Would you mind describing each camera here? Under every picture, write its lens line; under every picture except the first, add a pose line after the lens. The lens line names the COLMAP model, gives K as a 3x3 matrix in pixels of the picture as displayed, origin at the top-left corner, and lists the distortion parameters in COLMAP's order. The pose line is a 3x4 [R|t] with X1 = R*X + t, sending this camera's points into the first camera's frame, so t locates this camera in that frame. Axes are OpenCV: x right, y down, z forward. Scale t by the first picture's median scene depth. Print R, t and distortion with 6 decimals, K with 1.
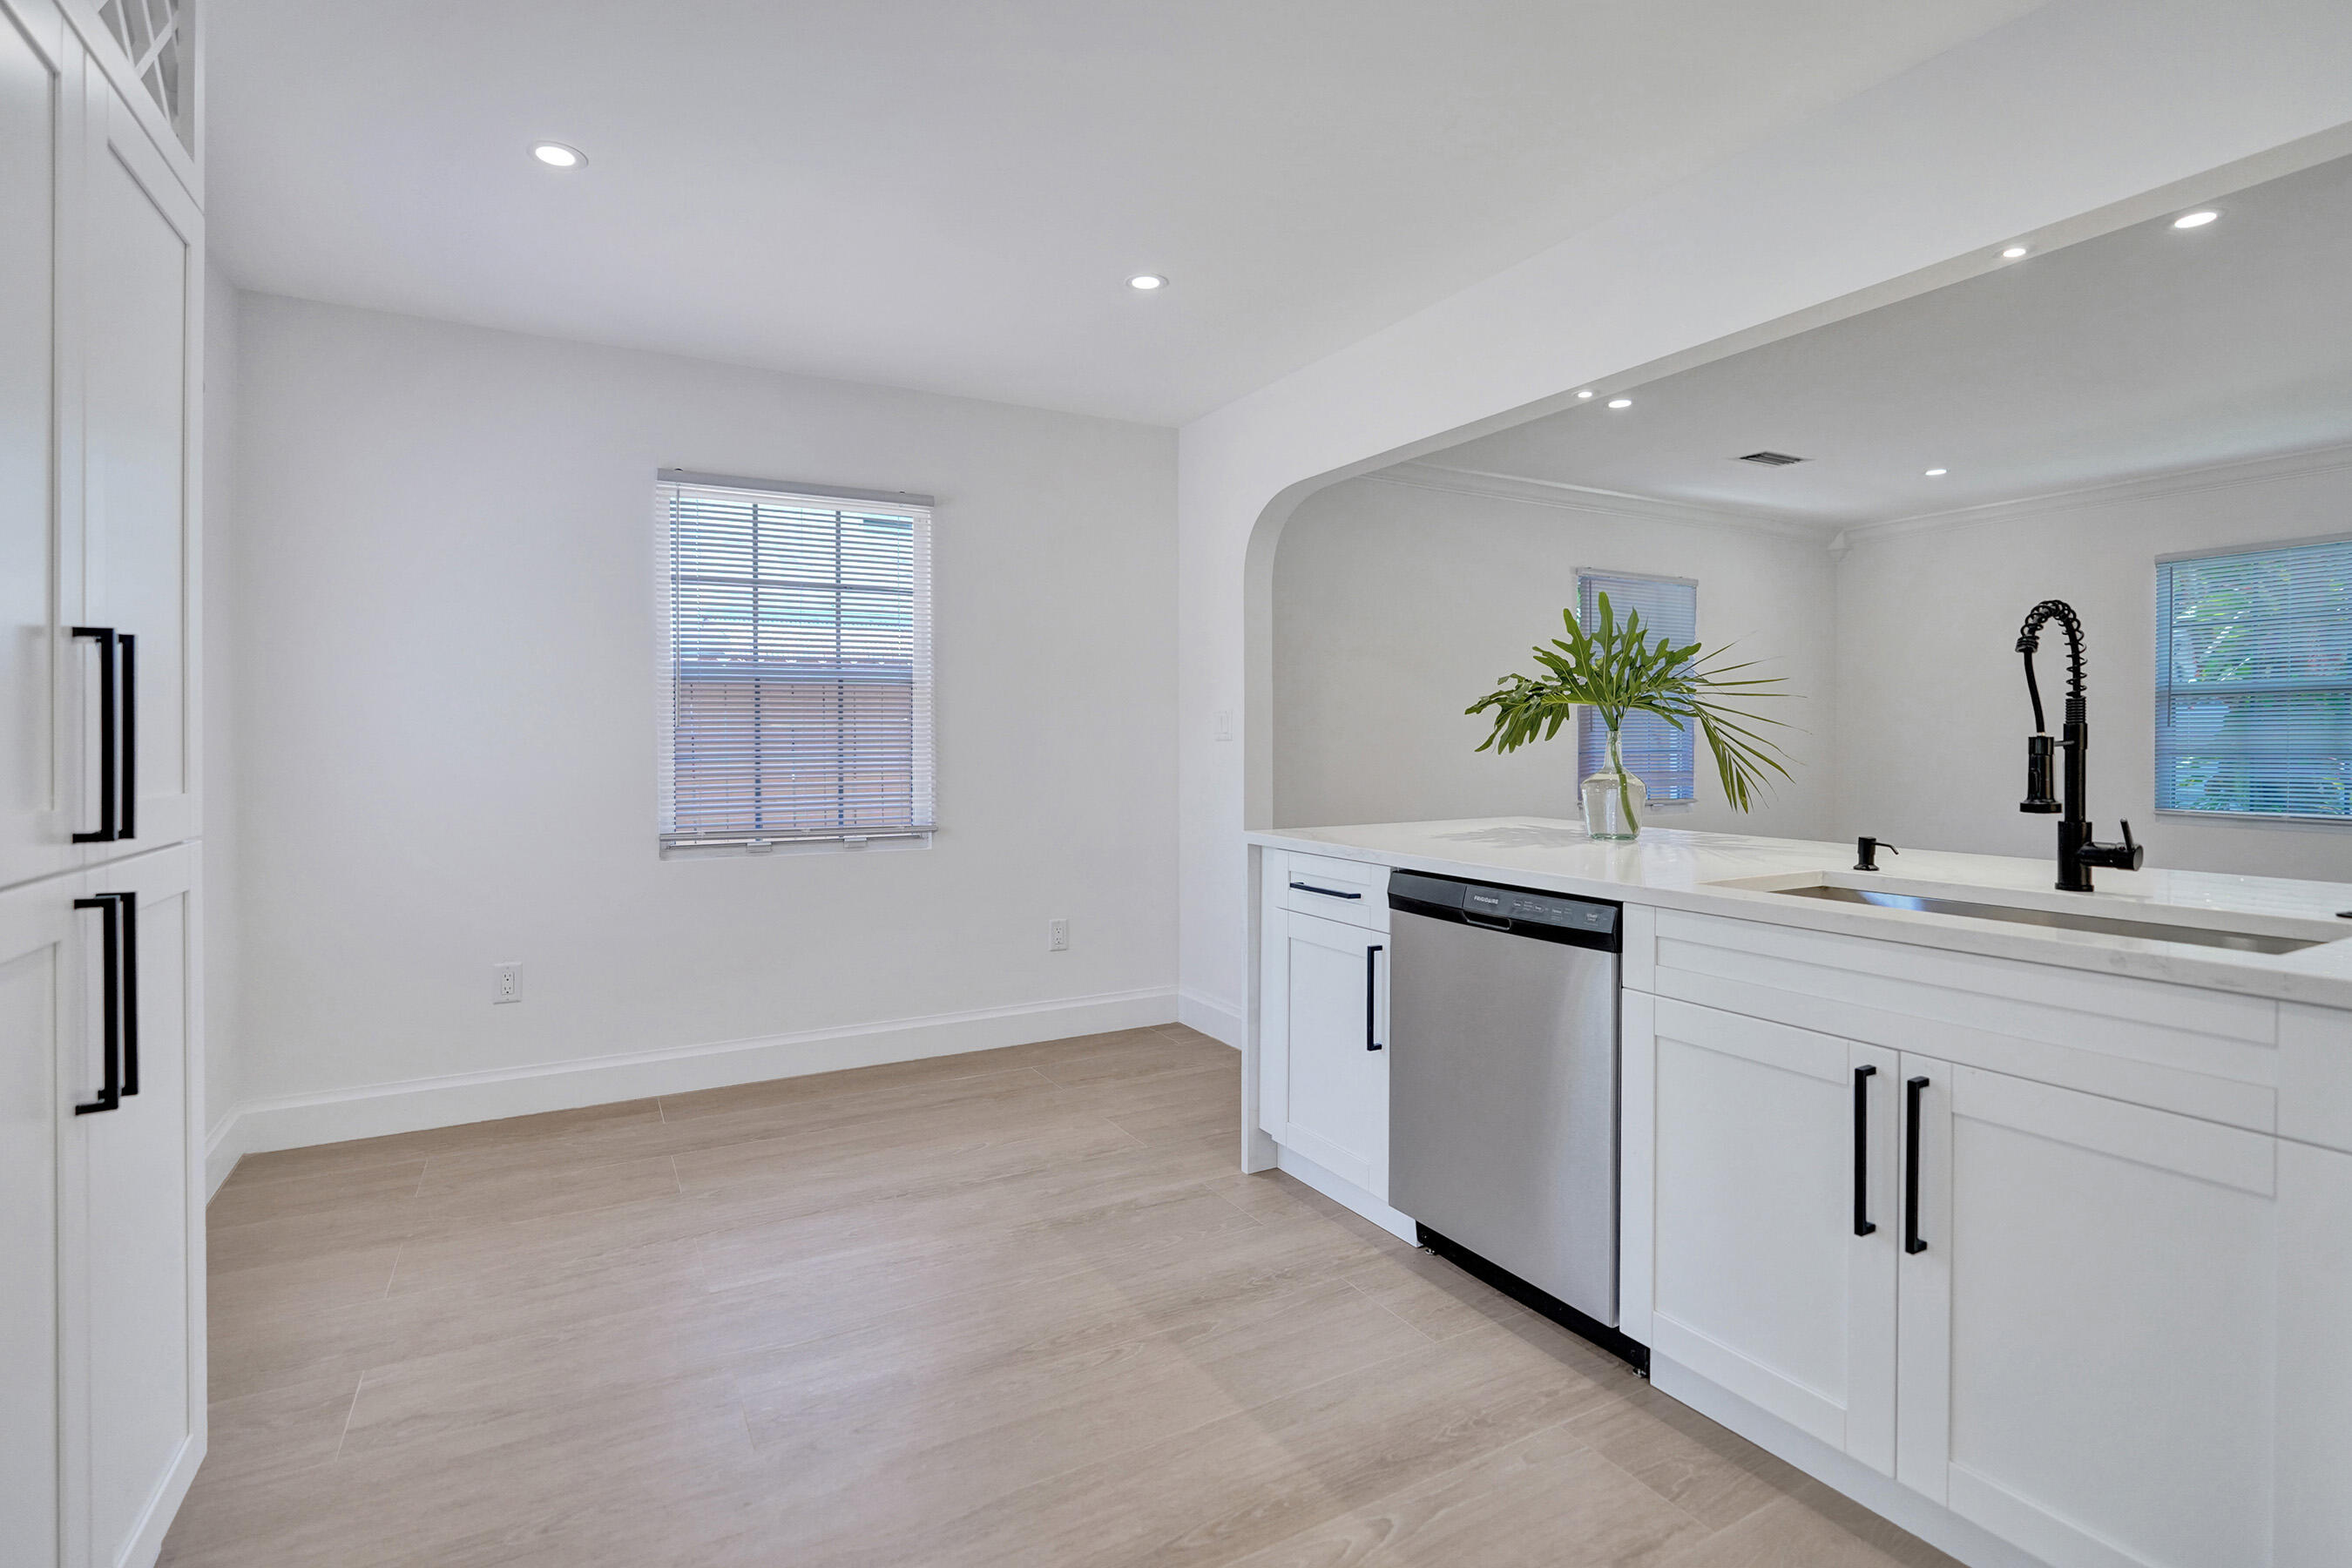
lens RADIAL K [[1134.8, 0, 1172.5], [0, 1134.8, 745.7], [0, 0, 1]] dist [-0.003673, -0.000111]
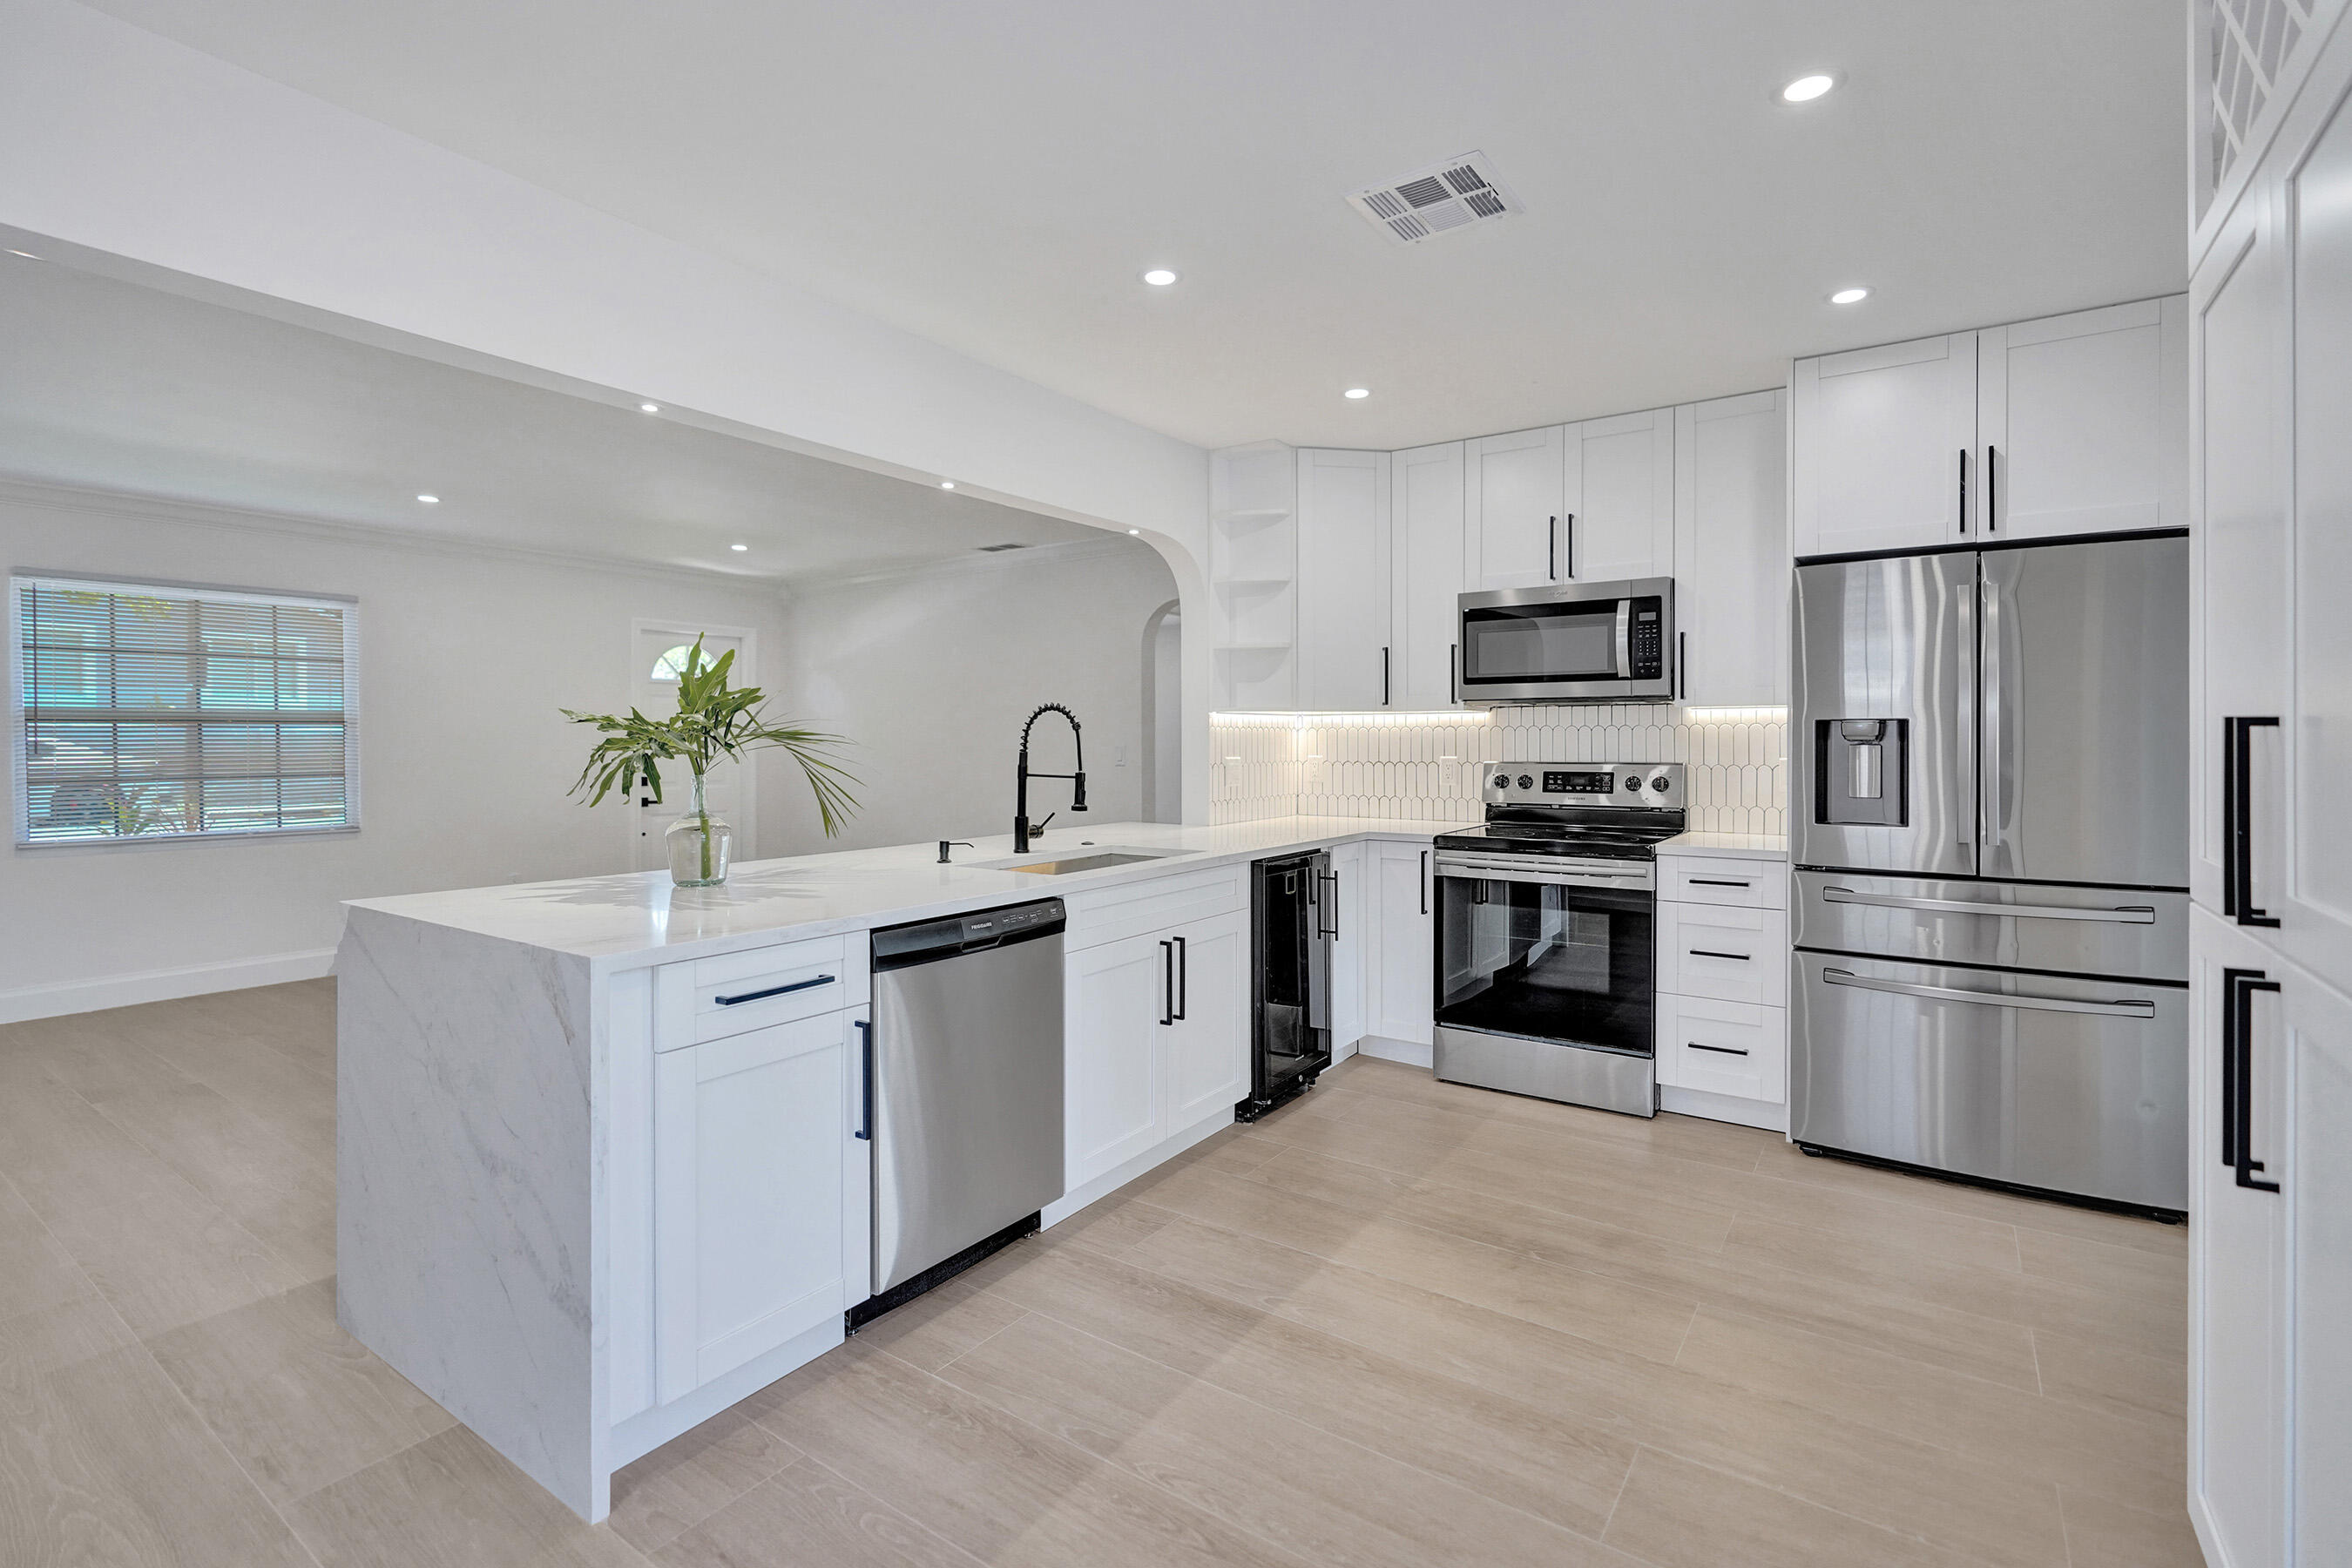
lens RADIAL K [[1090.7, 0, 1166.4], [0, 1090.7, 739.9], [0, 0, 1]] dist [-0.000492, 0.000511]
pose [[-0.440444, -0.000274, 0.897780, -0.865659], [0.007734, 0.999962, 0.004099, -0.060016], [-0.897747, 0.008748, -0.440425, 1.431919]]
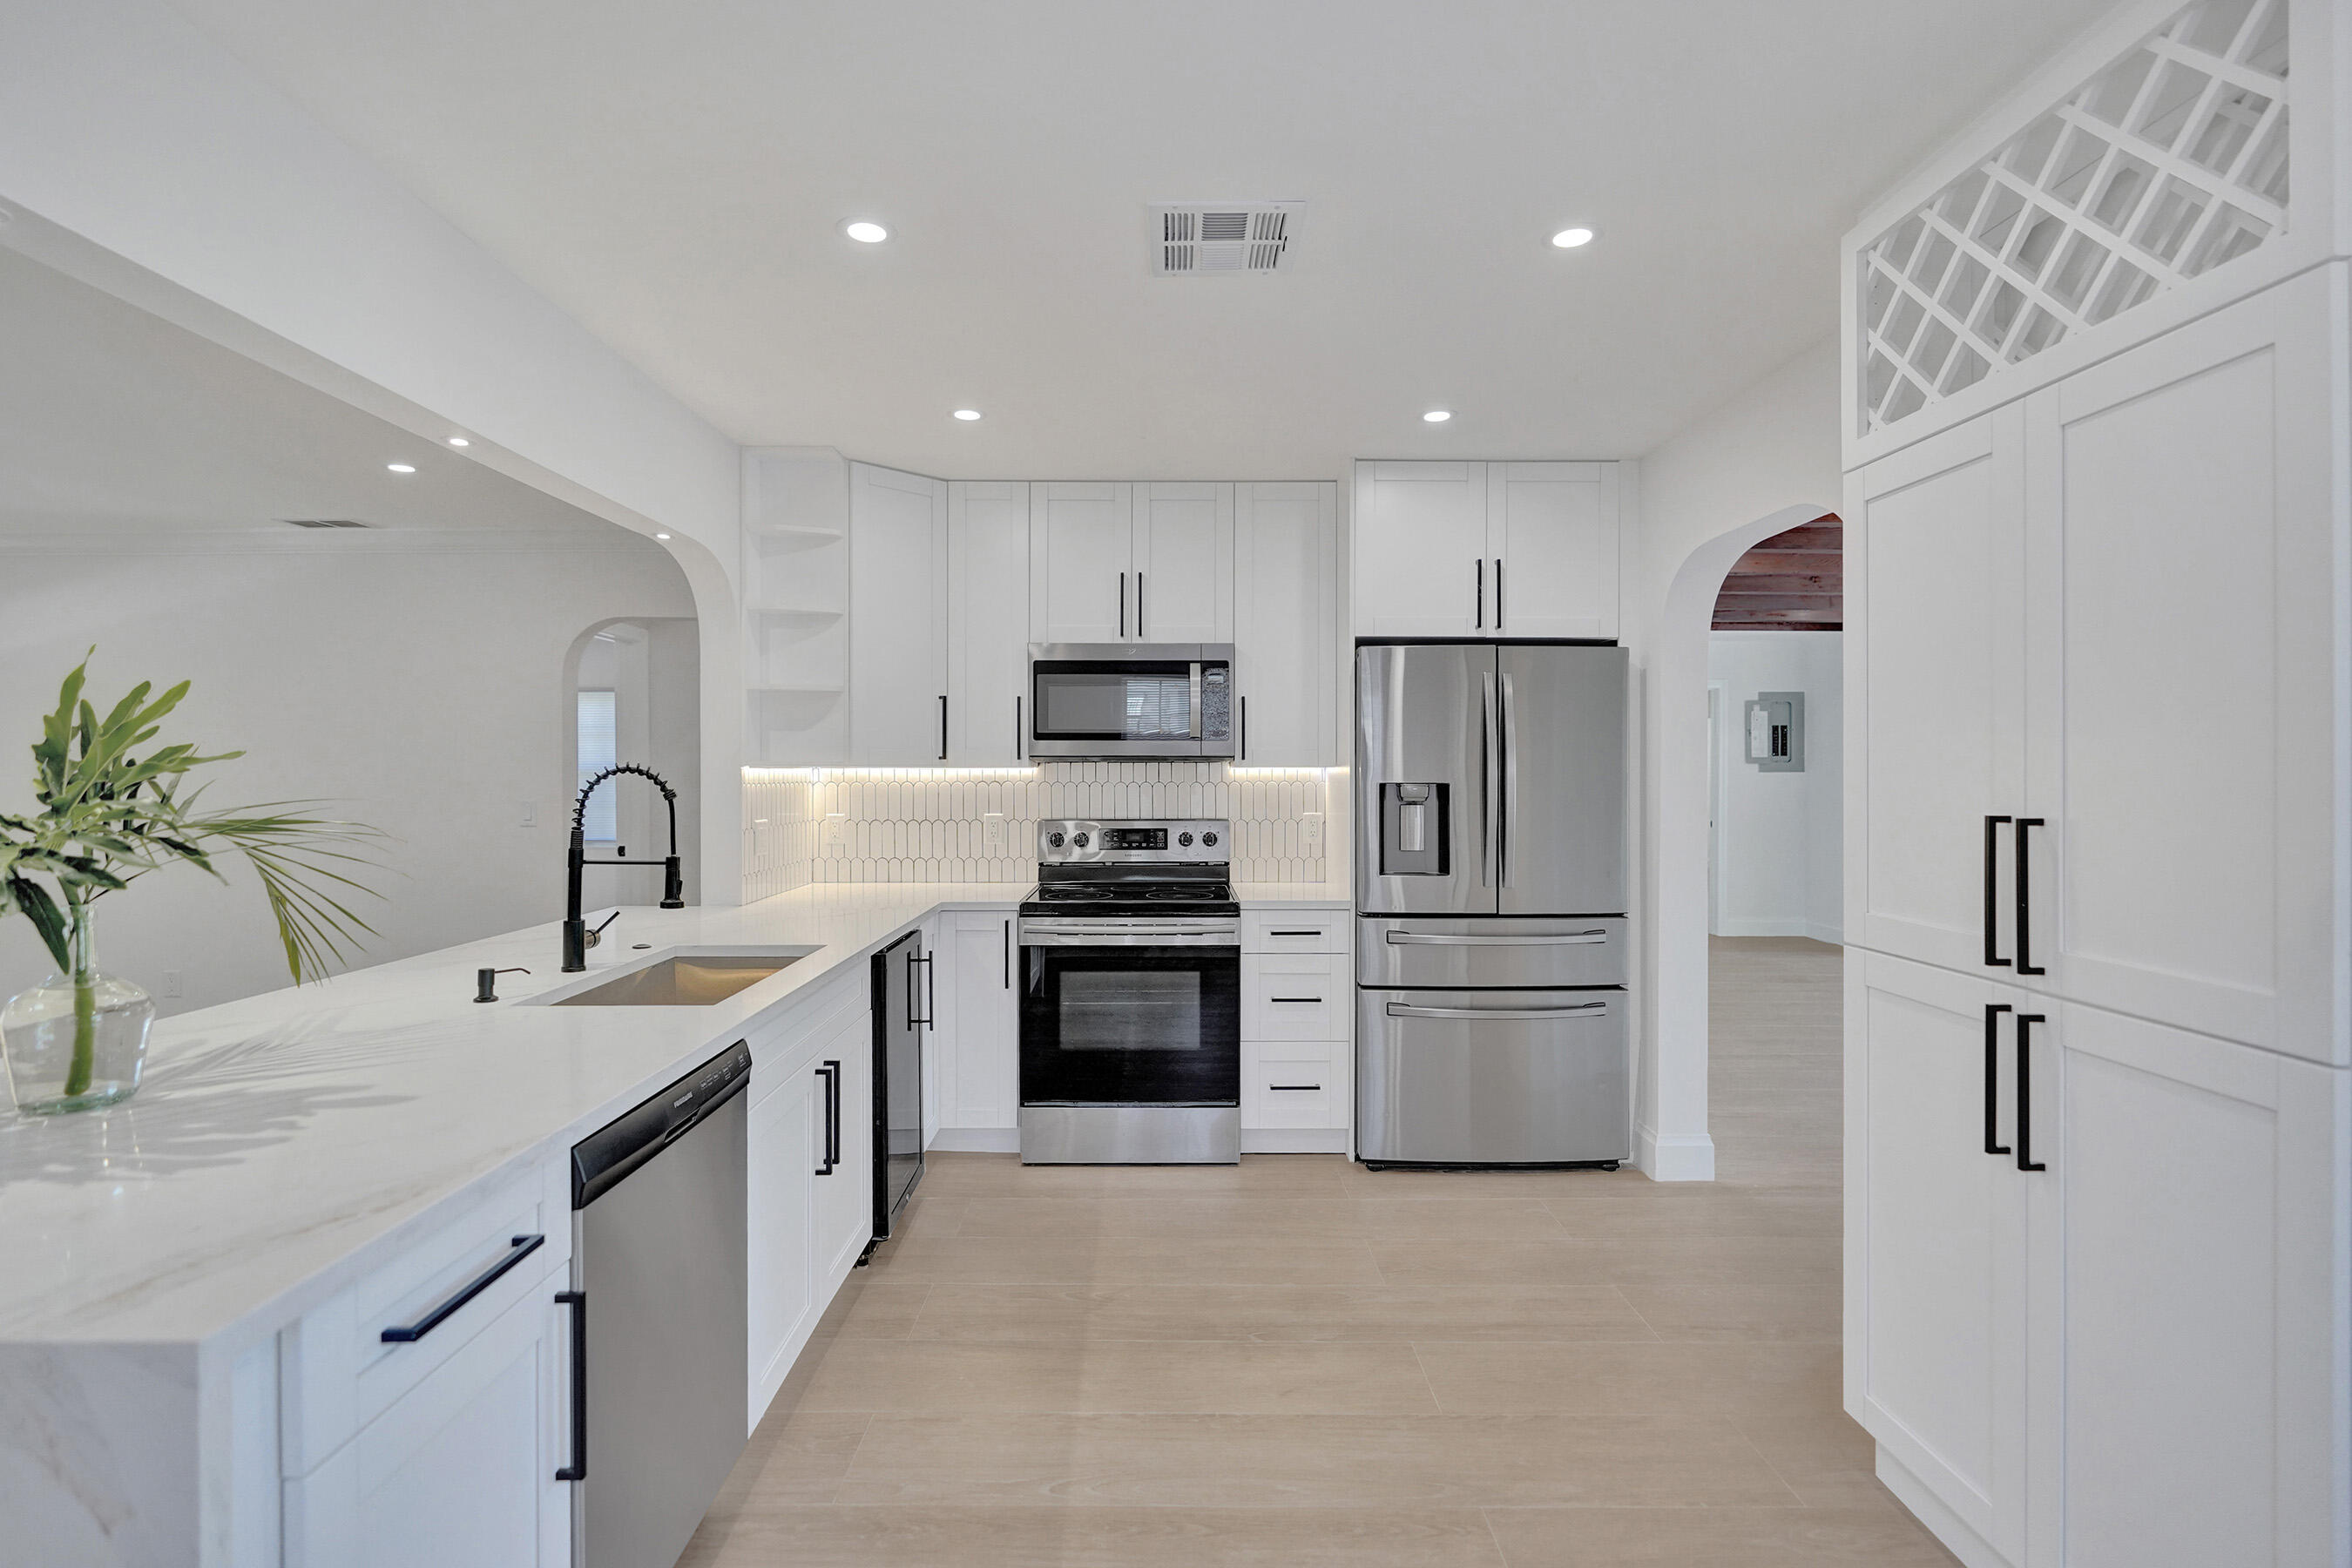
lens RADIAL K [[1113.3, 0, 1151.7], [0, 1113.3, 769.1], [0, 0, 1]] dist [-0.001086, 0.000860]
pose [[-0.877017, -0.000169, 0.480460, -0.416027], [0.002672, 0.999983, 0.005229, -0.108117], [-0.480453, 0.005870, -0.877001, 1.660529]]
